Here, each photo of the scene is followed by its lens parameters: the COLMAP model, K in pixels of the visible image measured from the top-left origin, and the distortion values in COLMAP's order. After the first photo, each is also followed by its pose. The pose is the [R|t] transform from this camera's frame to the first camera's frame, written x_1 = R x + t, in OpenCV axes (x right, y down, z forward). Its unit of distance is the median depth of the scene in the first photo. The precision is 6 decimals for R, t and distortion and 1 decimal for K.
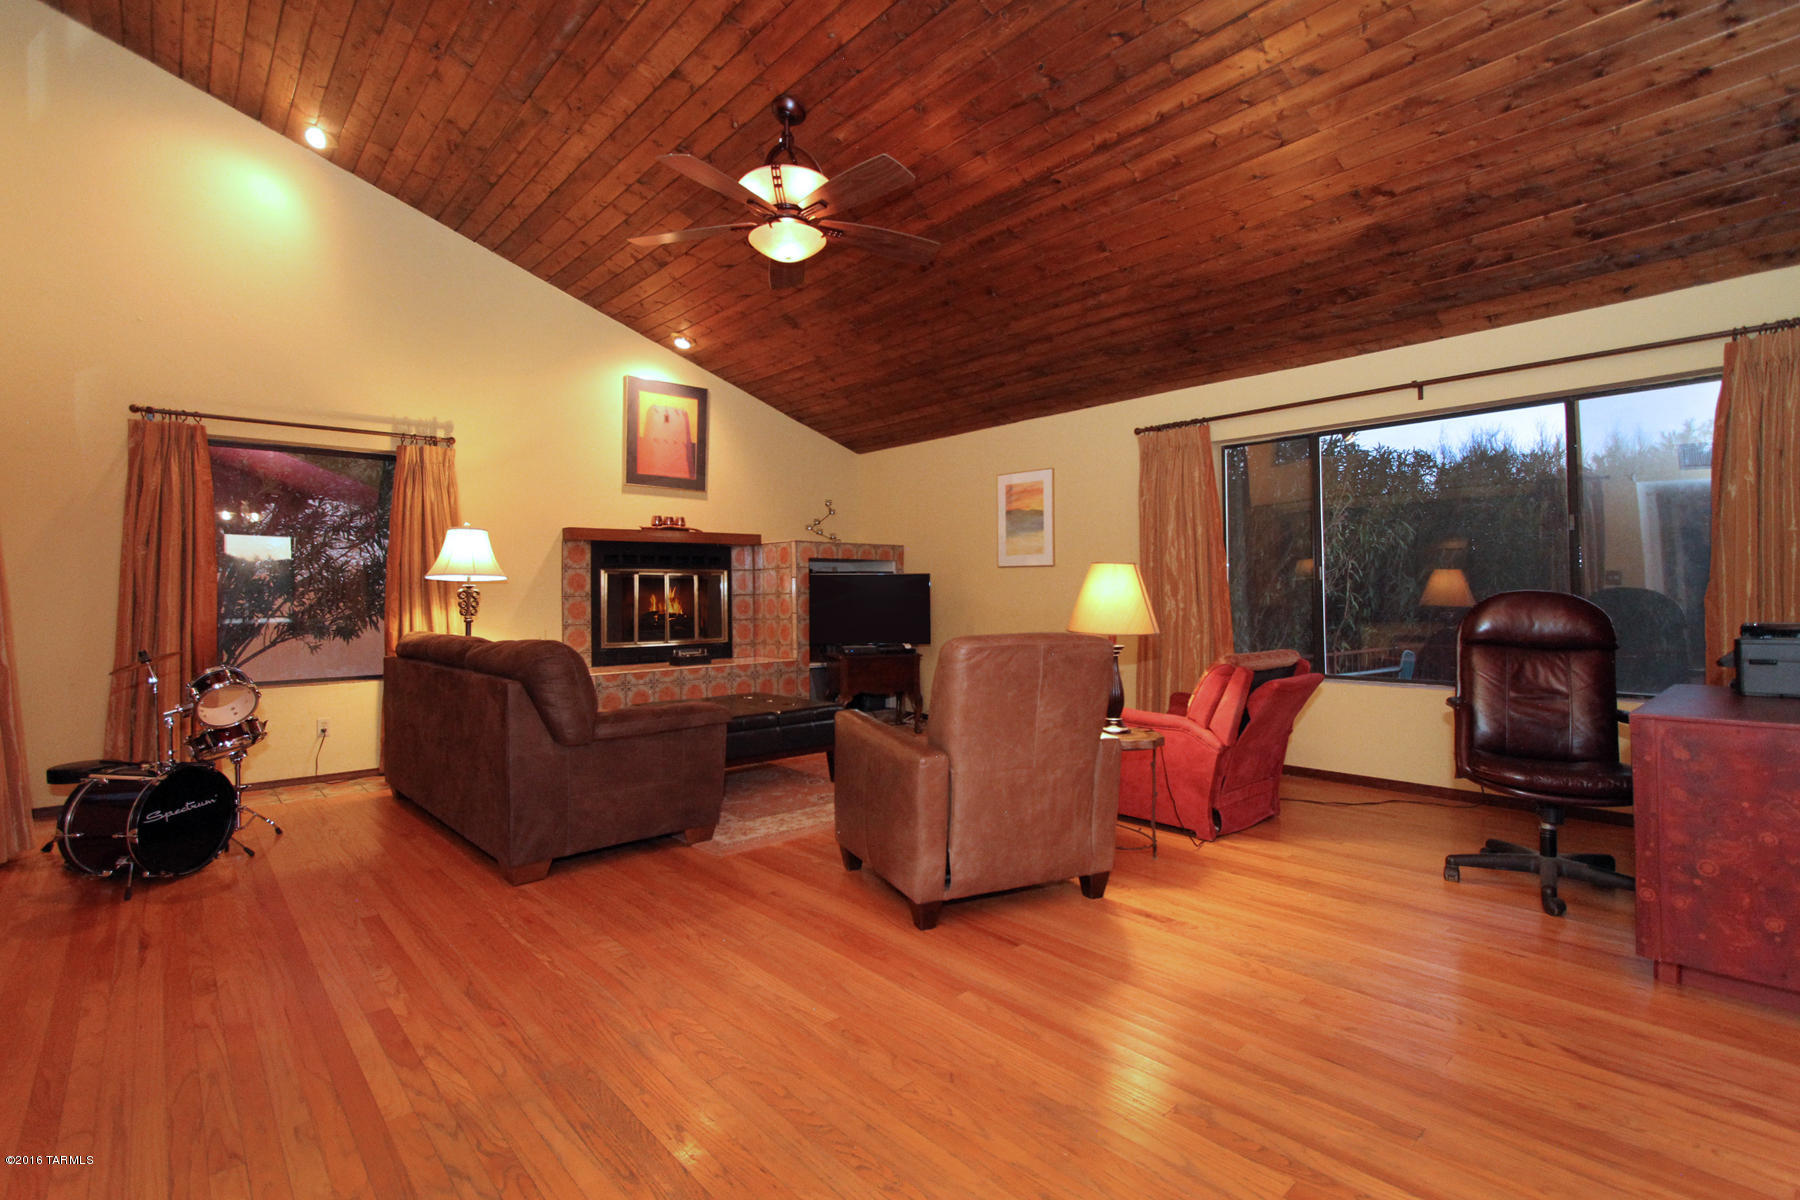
lens RADIAL K [[866.3, 0, 901.1], [0, 866.3, 580.1], [0, 0, 1]] dist [-0.000724, 0.000738]
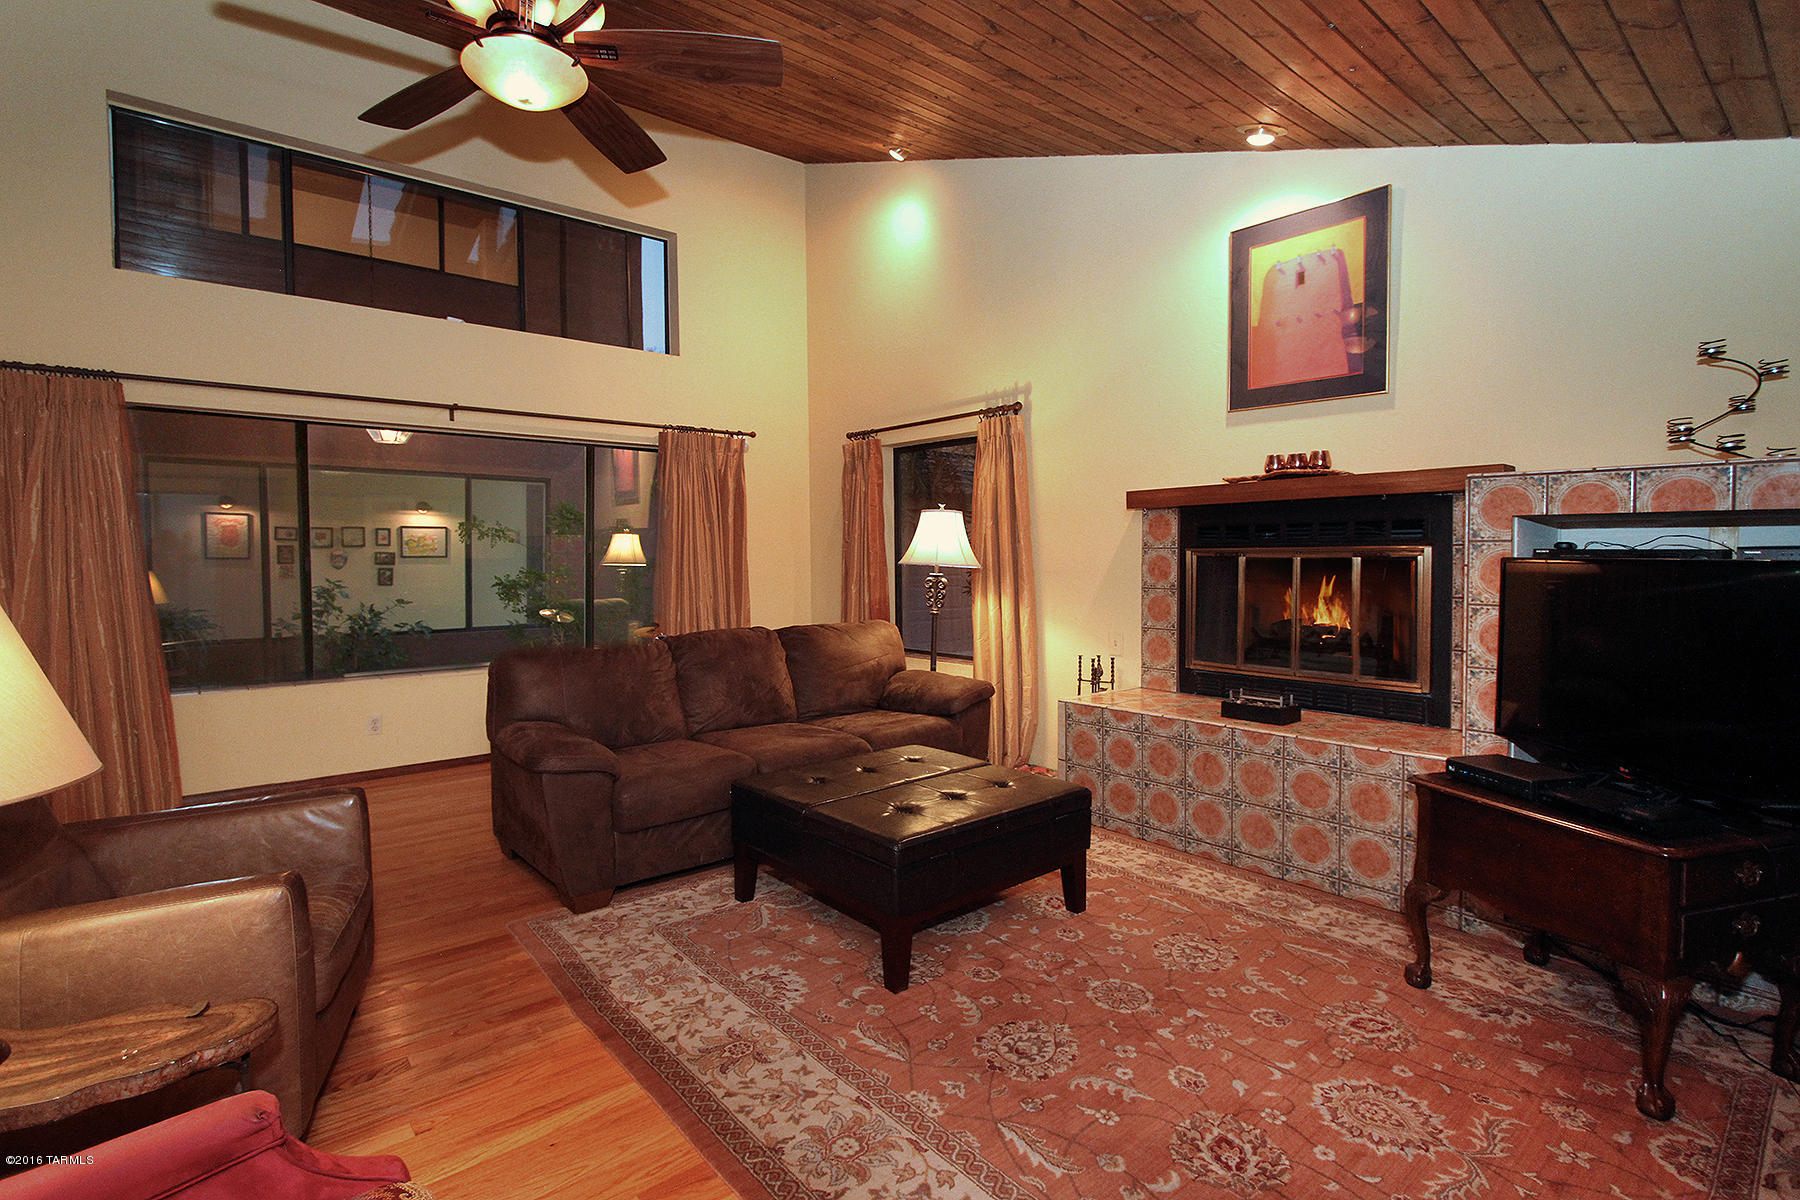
lens RADIAL K [[866.3, 0, 901.1], [0, 866.3, 580.1], [0, 0, 1]] dist [-0.000724, 0.000738]
pose [[-0.028866, 0.029533, -0.999147, 0.313285], [0.010891, 0.999513, 0.029229, -0.010191], [0.999524, -0.010038, -0.029174, 0.780138]]
